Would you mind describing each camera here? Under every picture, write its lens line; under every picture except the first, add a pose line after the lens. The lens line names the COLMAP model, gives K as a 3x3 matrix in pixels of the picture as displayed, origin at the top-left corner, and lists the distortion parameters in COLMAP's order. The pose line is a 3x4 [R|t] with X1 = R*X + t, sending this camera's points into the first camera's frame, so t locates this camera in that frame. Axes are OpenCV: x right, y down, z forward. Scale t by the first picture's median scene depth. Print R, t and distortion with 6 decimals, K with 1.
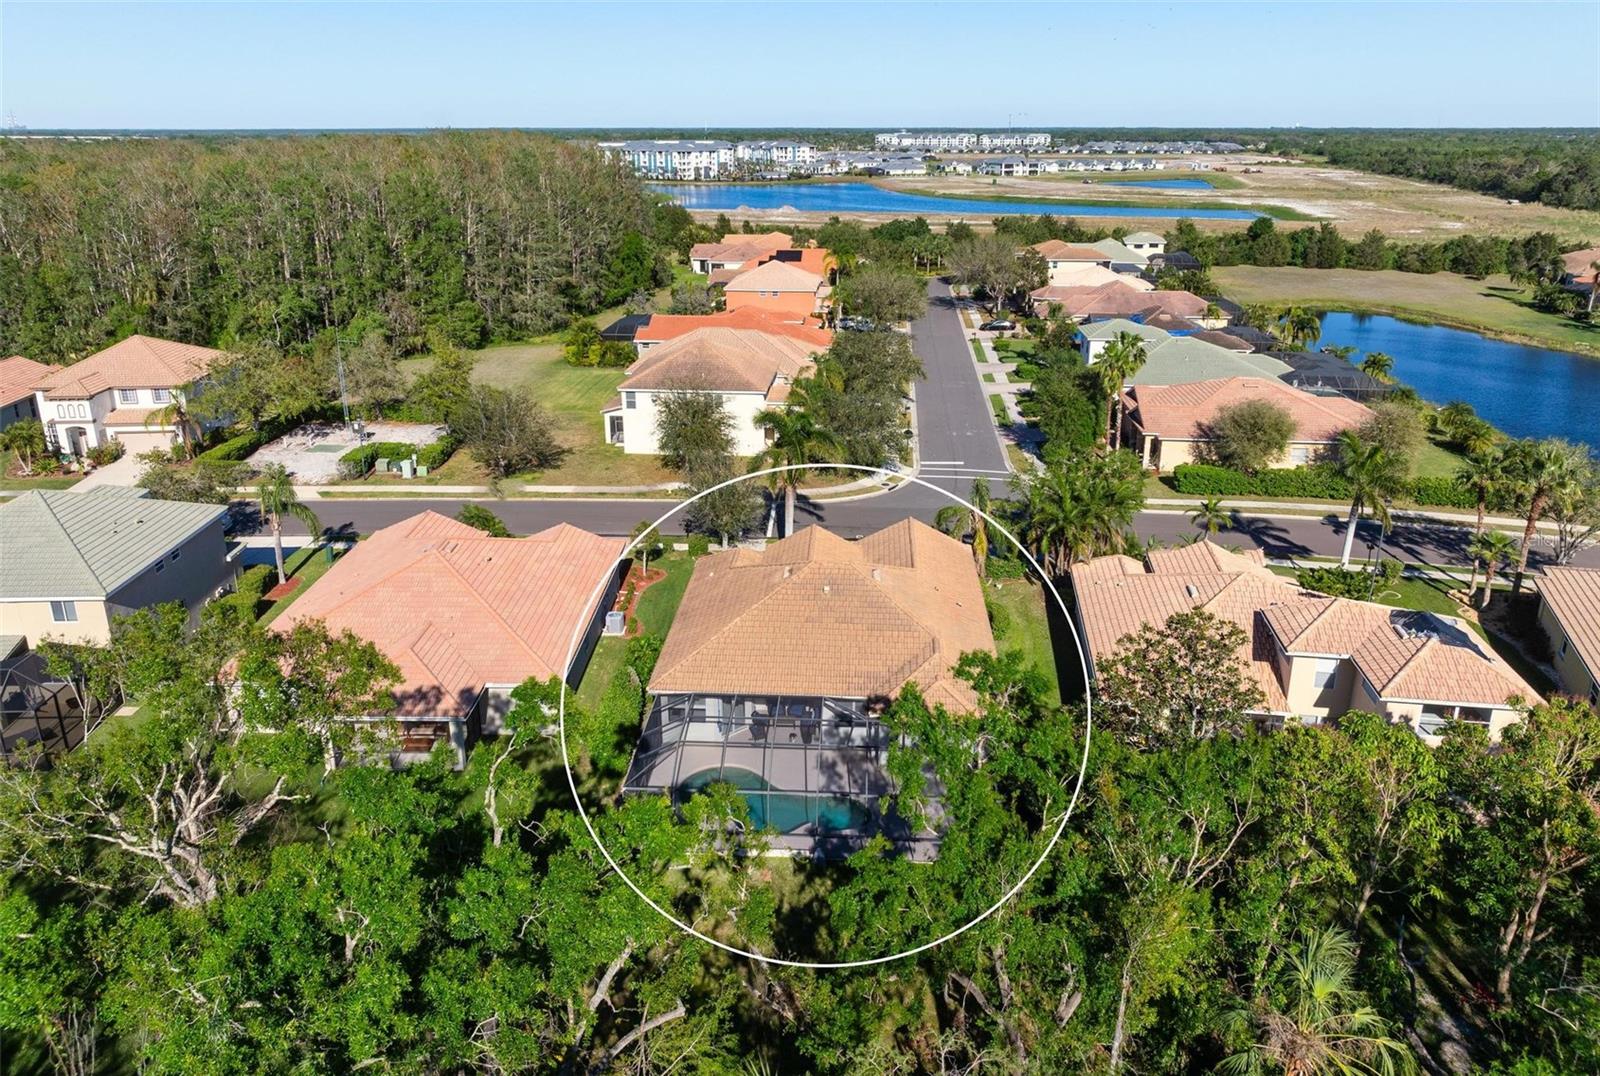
lens RADIAL K [[1113.1, 0, 808.4], [0, 1113.1, 494.5], [0, 0, 1]] dist [-0.001287, -0.000633]
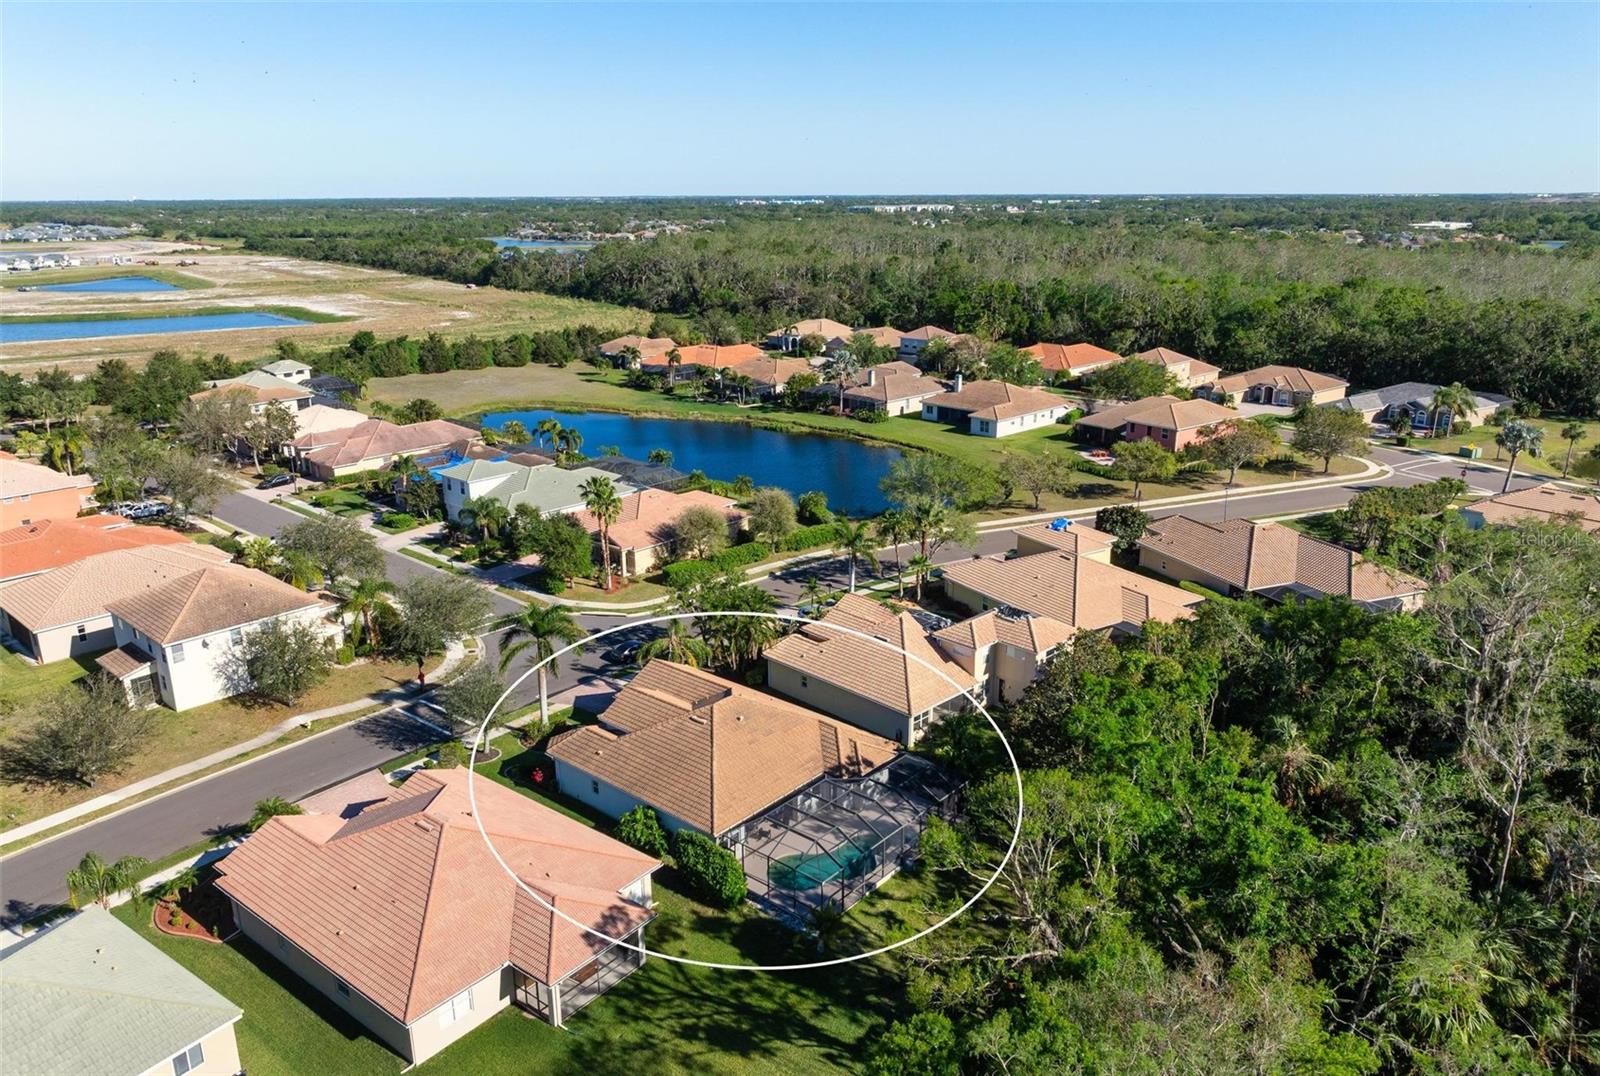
lens RADIAL K [[1123.6, 0, 798.6], [0, 1123.6, 504.9], [0, 0, 1]] dist [-0.002992, 0.001446]
pose [[0.613676, -0.213516, 0.760140, -0.333039], [0.254460, 0.964857, 0.065589, -0.085189], [-0.747430, 0.153175, 0.646441, 0.009682]]
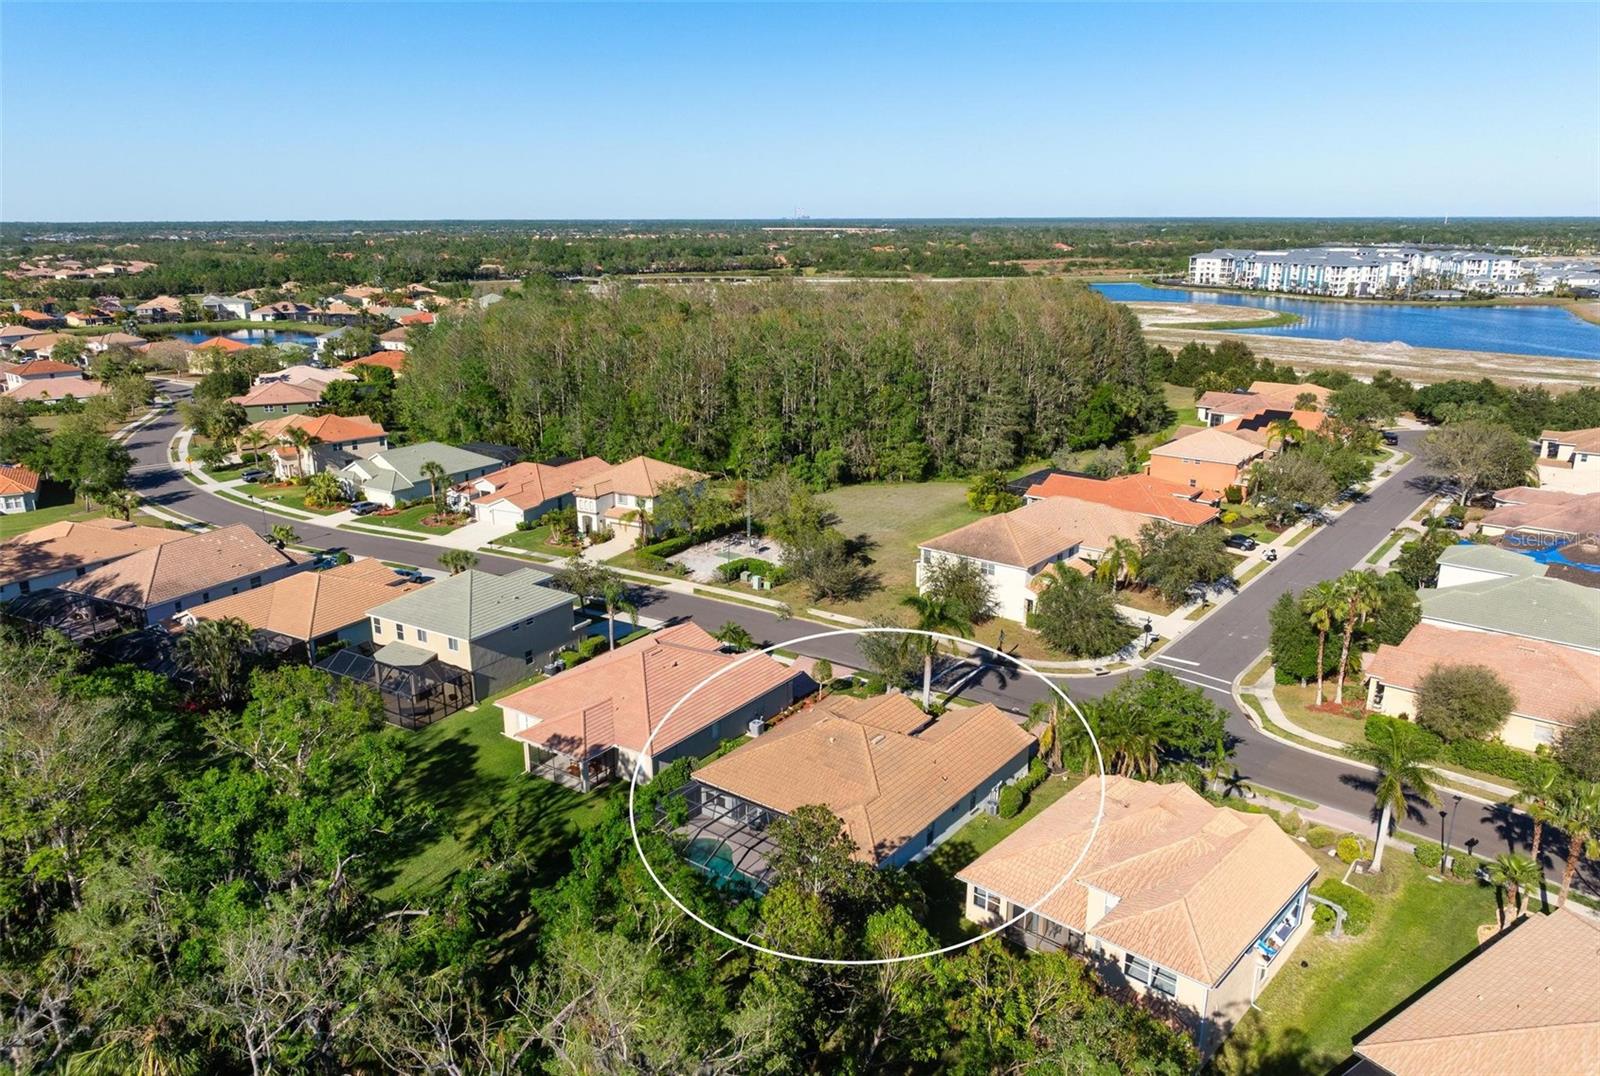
lens RADIAL K [[1127.3, 0, 800.0], [0, 1127.3, 538.0], [0, 0, 1]] dist [-0.014106, 0.023868]
pose [[0.829392, 0.148518, -0.538565, 0.277500], [-0.171623, 0.985135, 0.007367, -0.064848], [0.531653, 0.086320, 0.842552, -0.080413]]
